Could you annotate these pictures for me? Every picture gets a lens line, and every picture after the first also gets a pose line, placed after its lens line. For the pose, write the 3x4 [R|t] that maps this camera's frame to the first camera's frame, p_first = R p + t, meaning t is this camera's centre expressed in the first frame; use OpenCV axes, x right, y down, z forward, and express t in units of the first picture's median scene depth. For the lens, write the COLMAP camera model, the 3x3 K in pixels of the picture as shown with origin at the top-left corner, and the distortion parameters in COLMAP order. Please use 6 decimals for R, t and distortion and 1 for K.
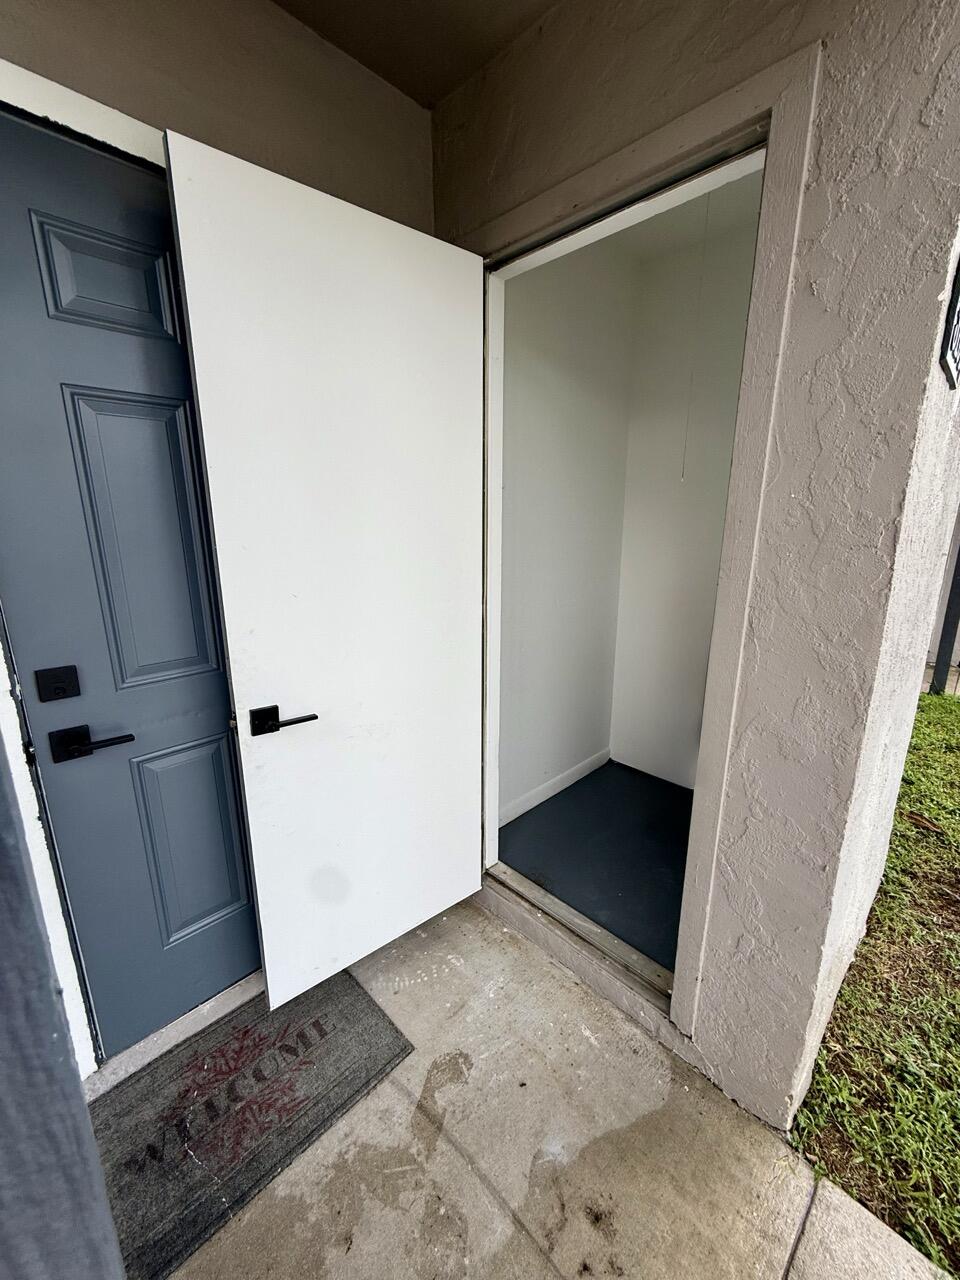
lens RADIAL K [[511.0, 0, 480.0], [0, 511.0, 640.0], [0, 0, 1]] dist [-0.002035, 0.000217]
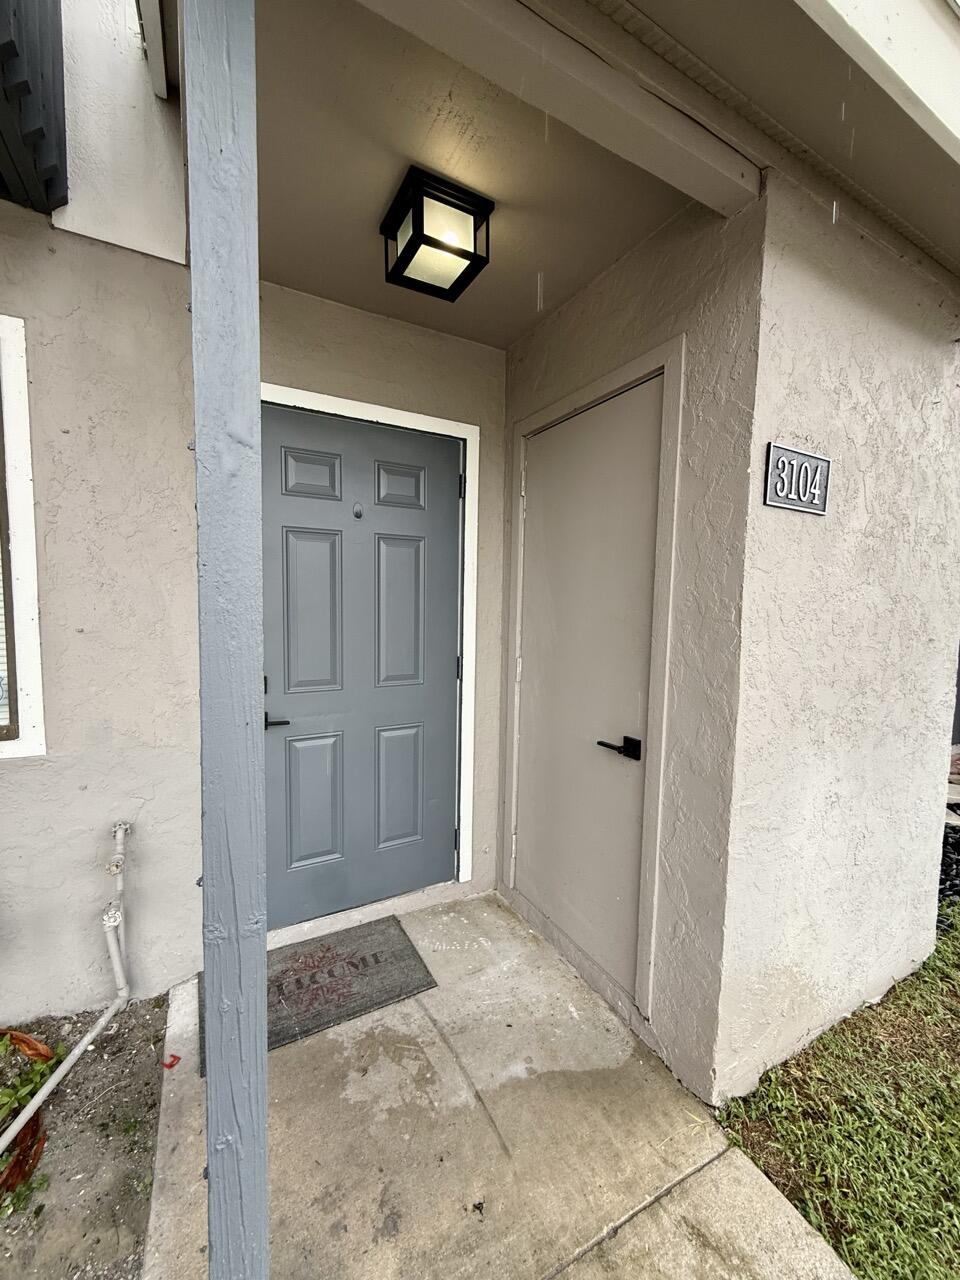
lens RADIAL K [[511.0, 0, 480.0], [0, 511.0, 640.0], [0, 0, 1]] dist [-0.002035, 0.000217]
pose [[0.959939, 0.039382, -0.277429, 0.364986], [-0.084358, 0.984758, -0.152101, 0.120271], [0.267211, 0.169411, 0.948630, -0.454904]]
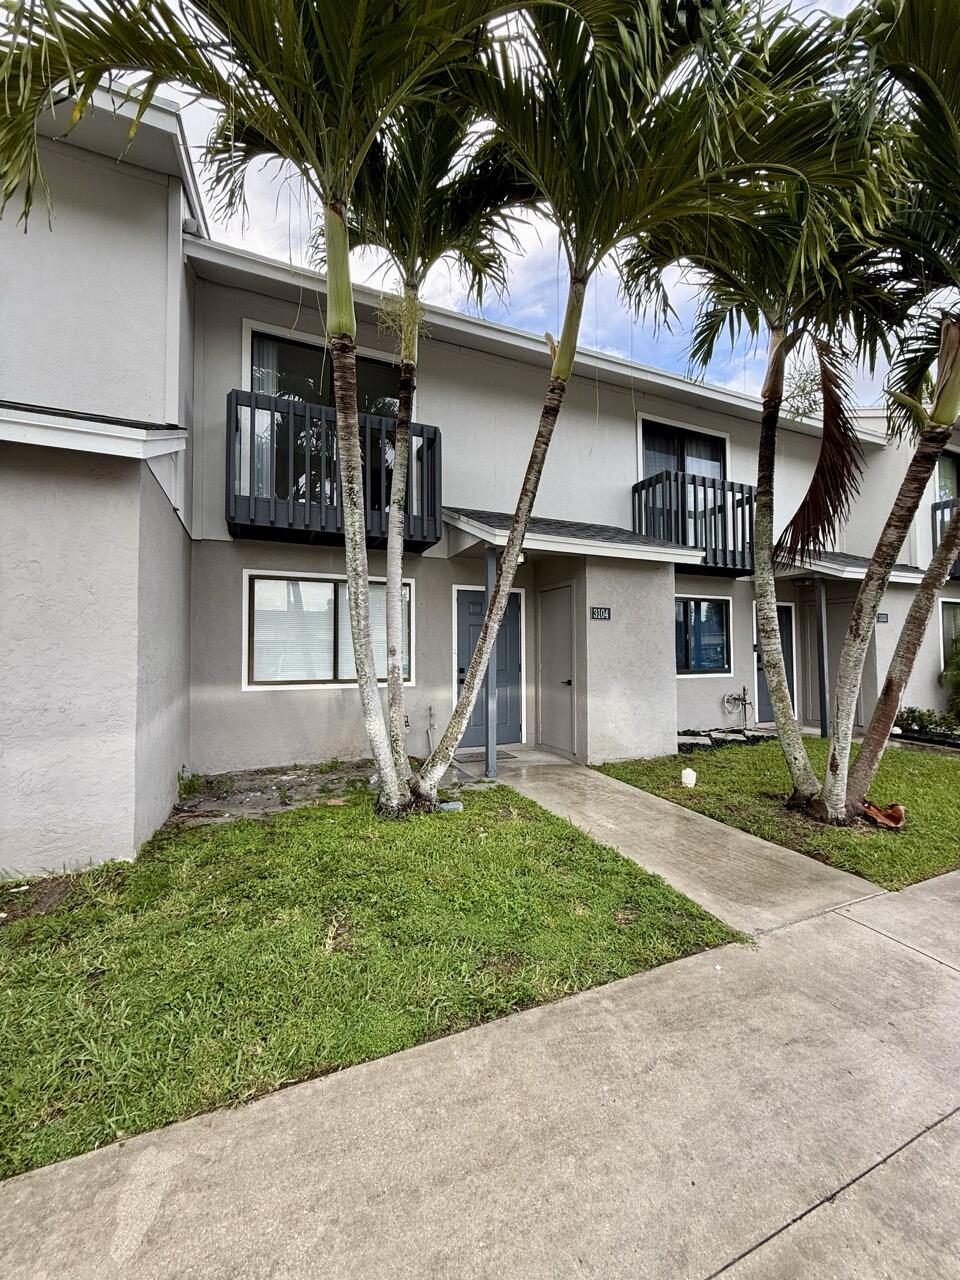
lens RADIAL K [[511.0, 0, 480.0], [0, 511.0, 640.0], [0, 0, 1]] dist [-0.002035, 0.000217]
pose [[0.932901, -0.017305, -0.359718, 1.403483], [-0.080722, 0.963382, -0.255693, 1.136796], [0.350970, 0.267573, 0.897343, -4.012148]]
